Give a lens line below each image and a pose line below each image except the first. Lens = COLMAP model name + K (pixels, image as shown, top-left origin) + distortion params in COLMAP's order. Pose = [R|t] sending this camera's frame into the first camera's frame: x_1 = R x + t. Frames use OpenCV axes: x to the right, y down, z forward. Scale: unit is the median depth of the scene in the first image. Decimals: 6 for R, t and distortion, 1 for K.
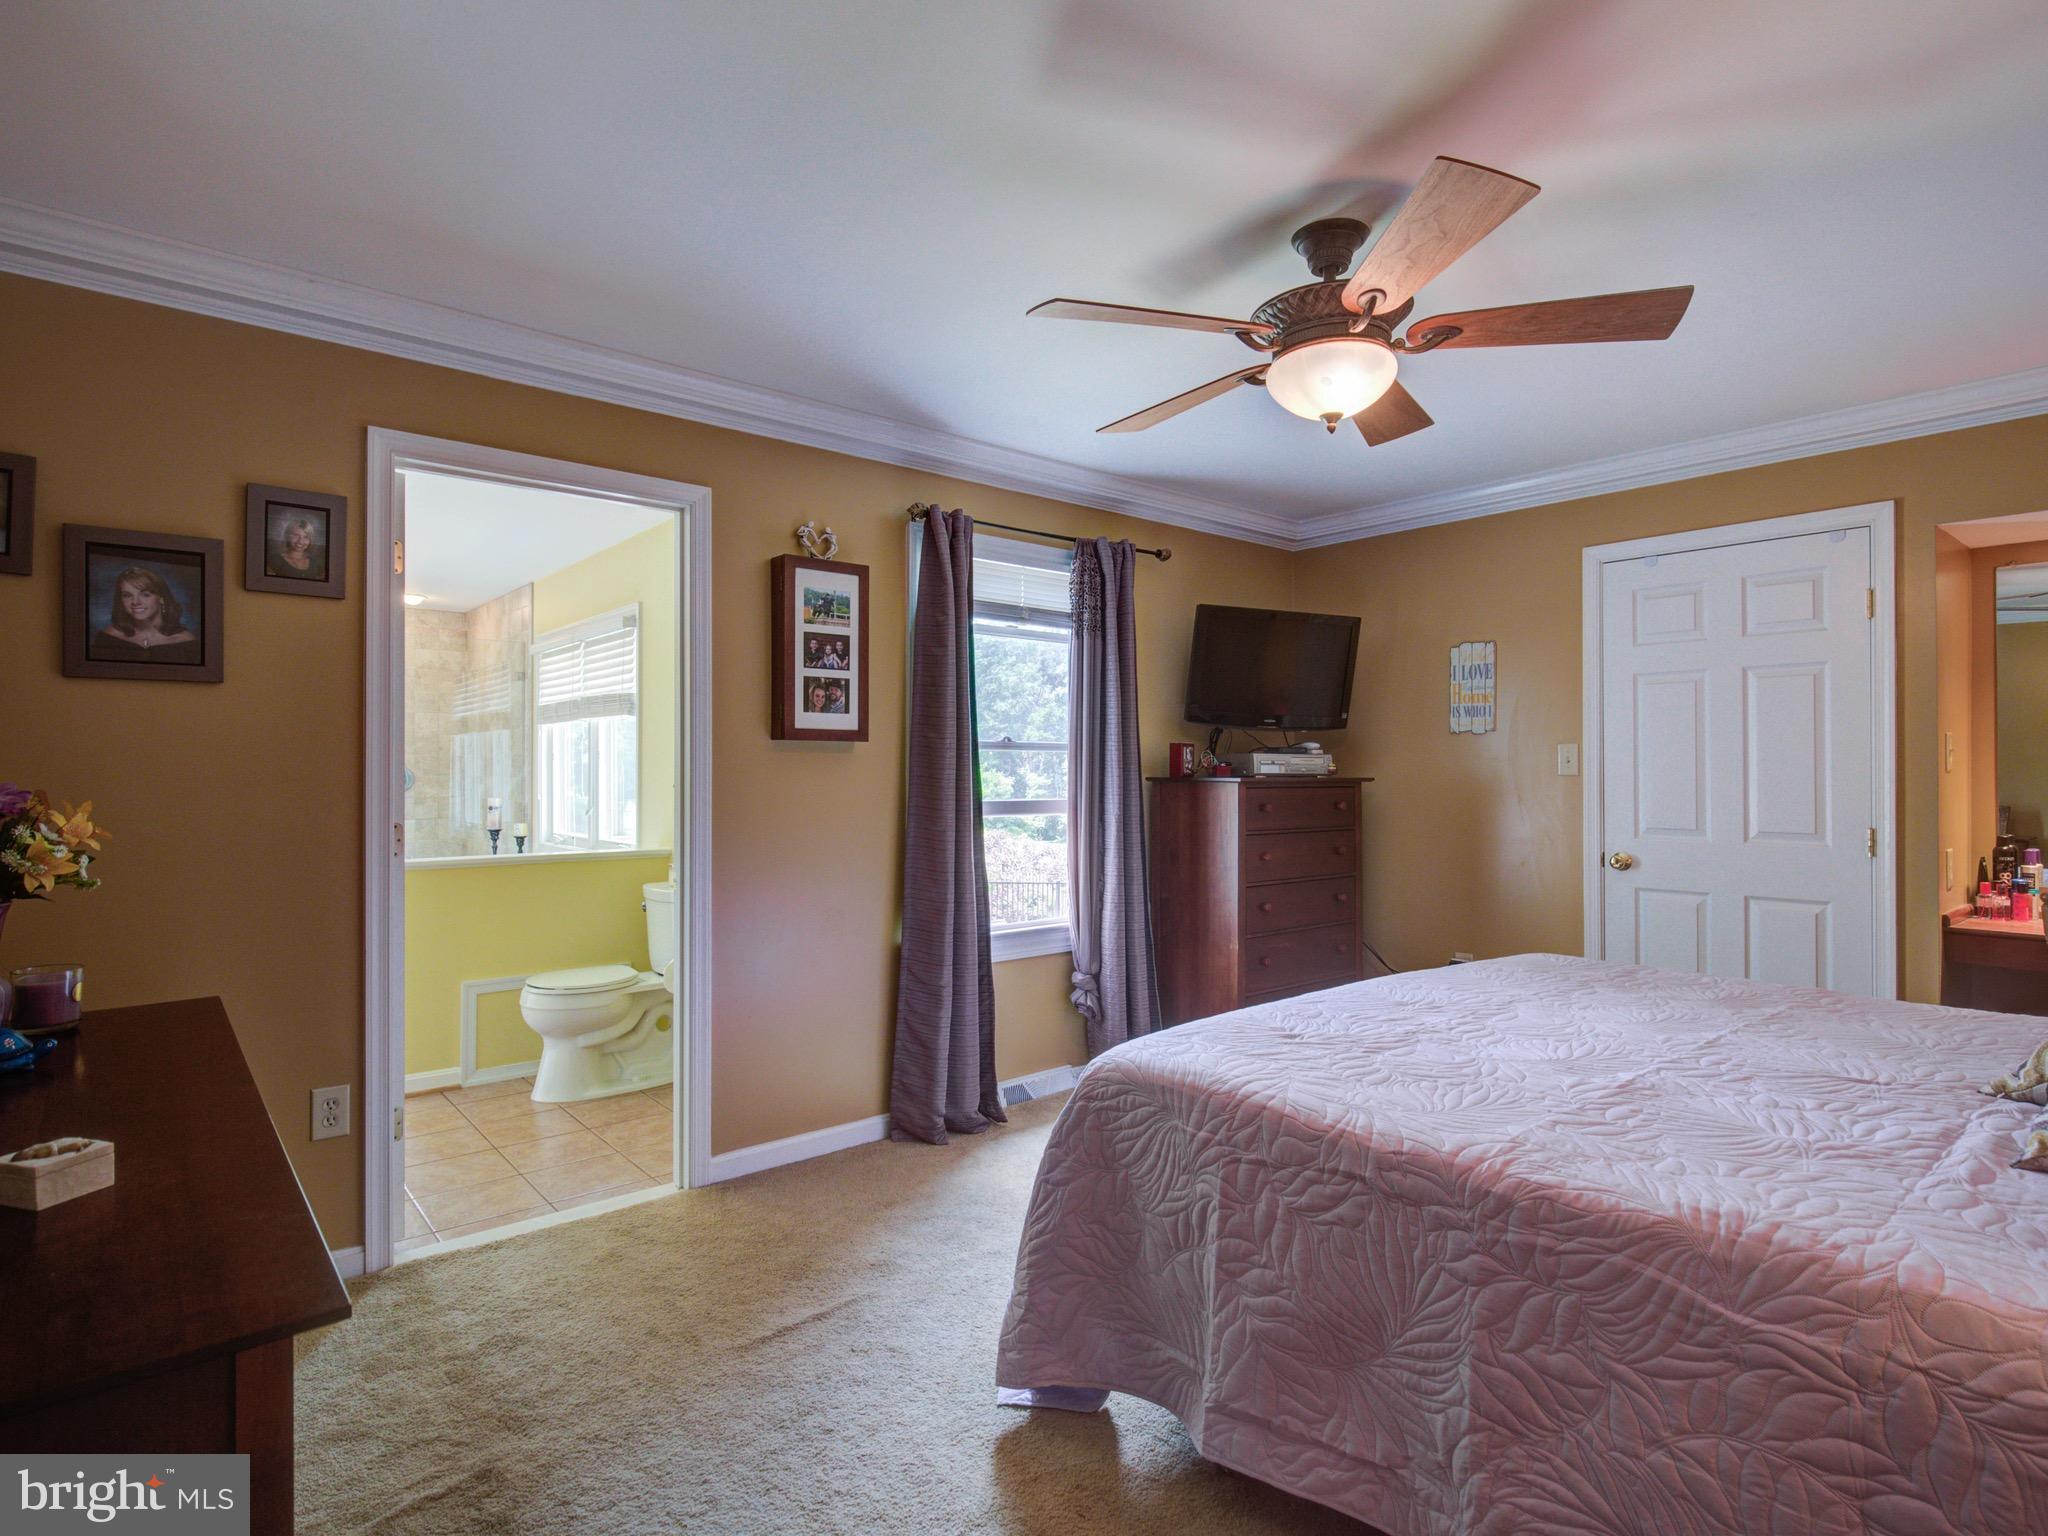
lens RADIAL K [[1066.3, 0, 1023.8], [0, 1066.3, 764.9], [0, 0, 1]] dist [-0.001929, 0.000301]
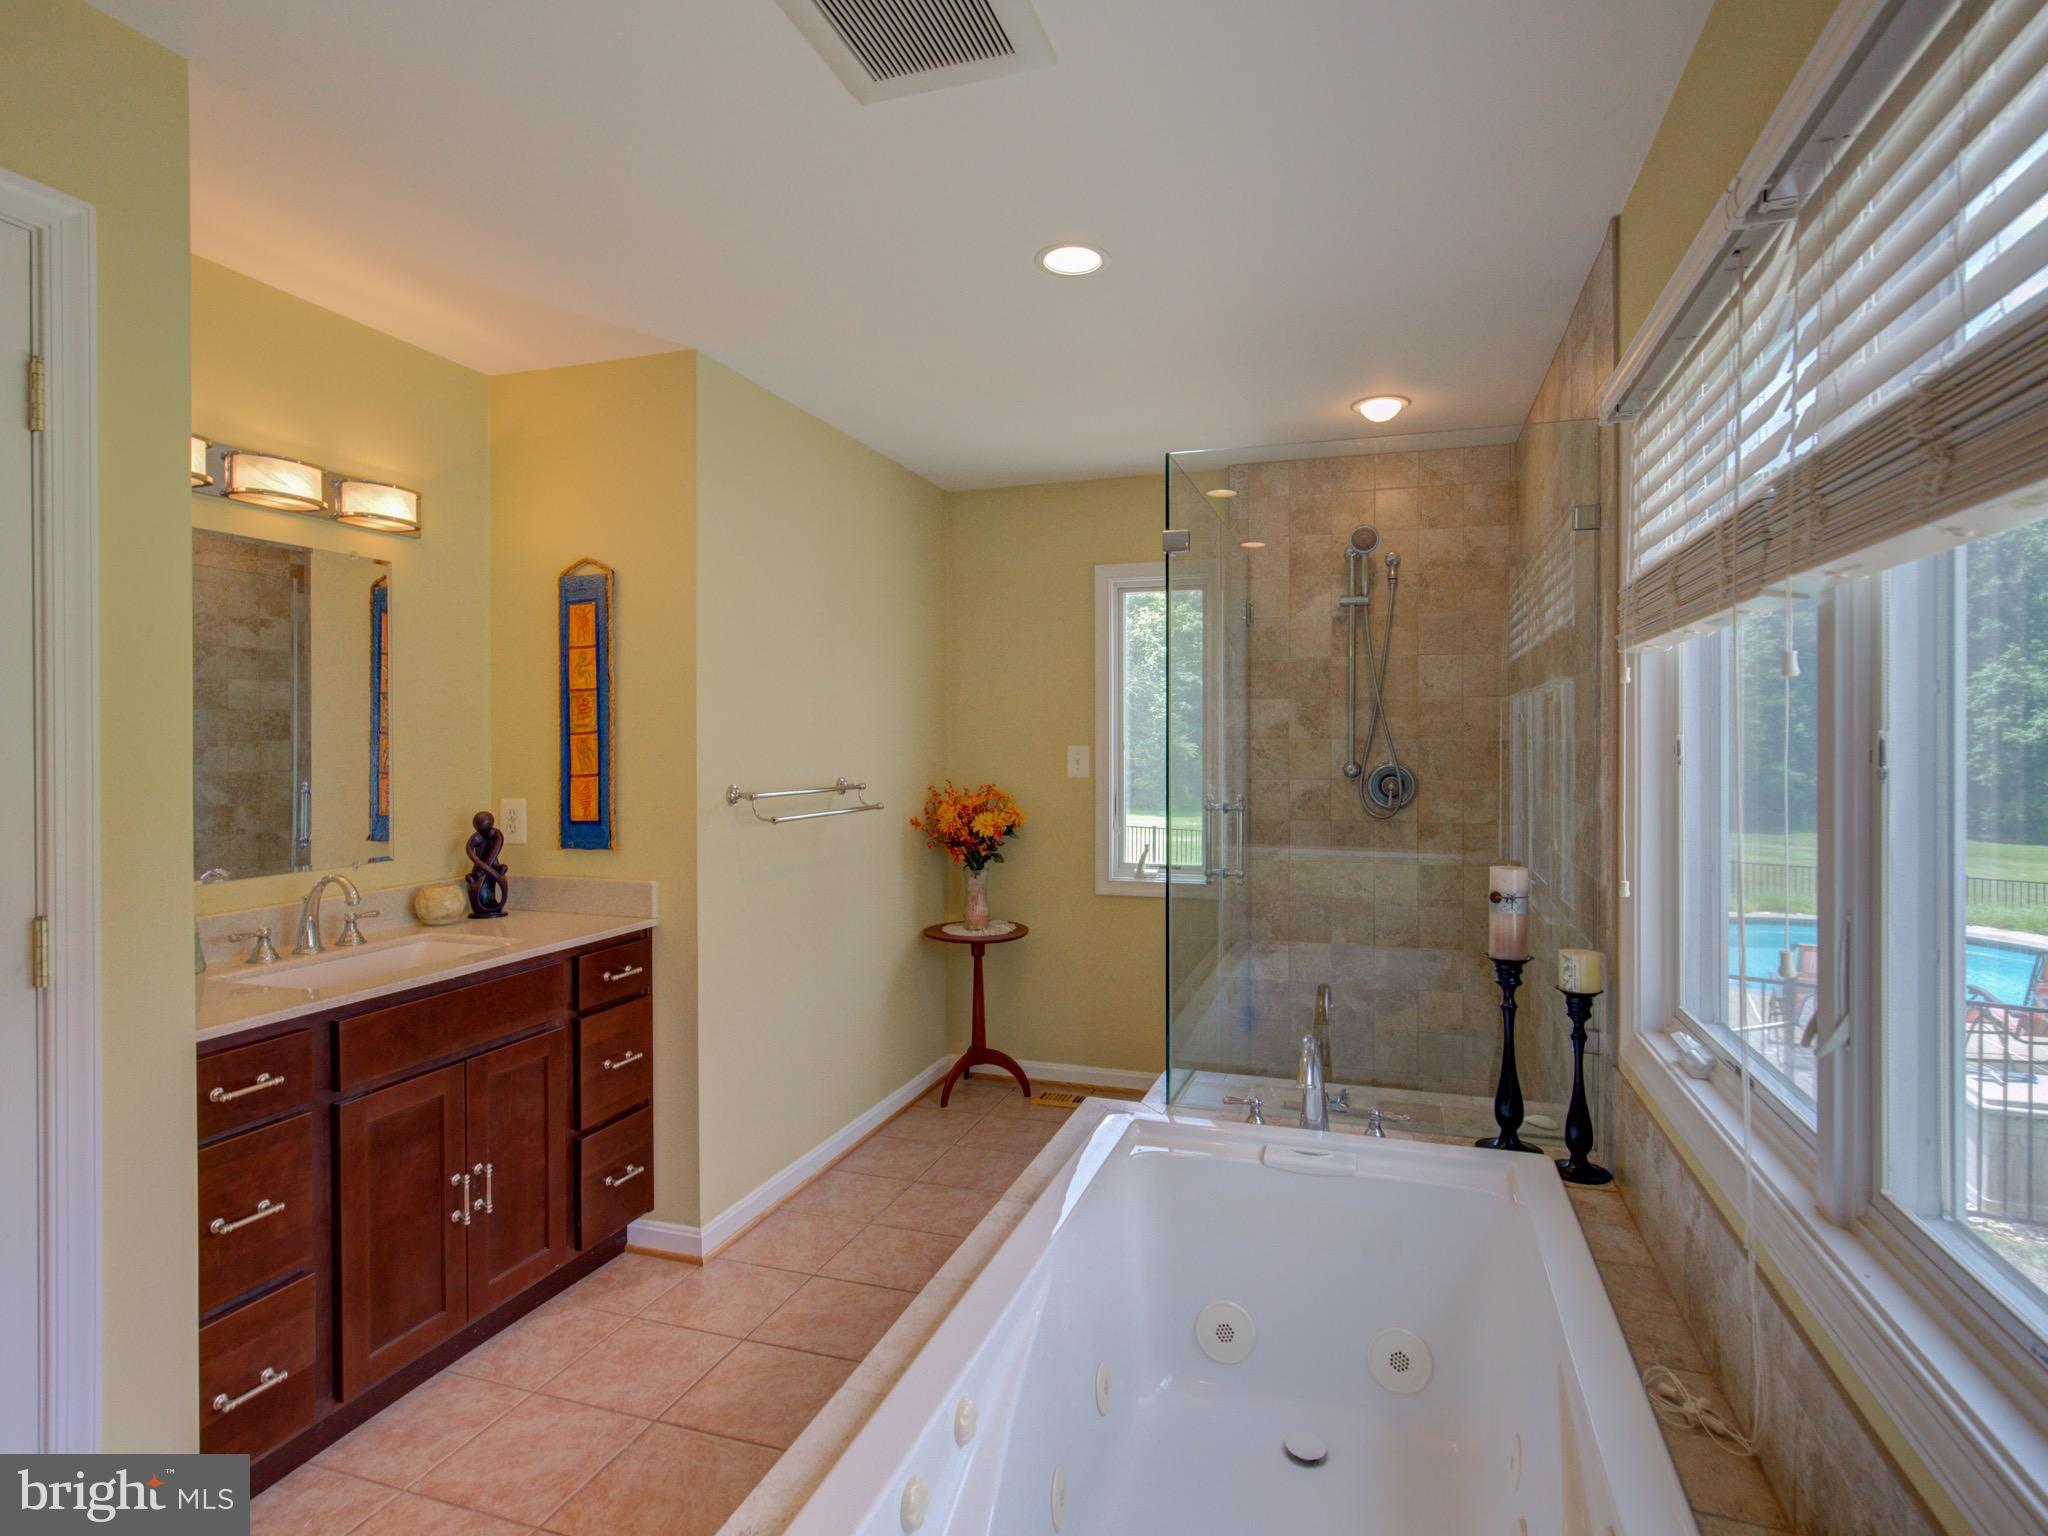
lens RADIAL K [[1066.3, 0, 1023.8], [0, 1066.3, 764.9], [0, 0, 1]] dist [-0.001929, 0.000301]
pose [[0.524779, 0.014197, -0.851120, -0.274358], [0.012376, 0.999628, 0.024306, -0.014061], [0.851149, -0.023289, 0.524408, 0.663052]]
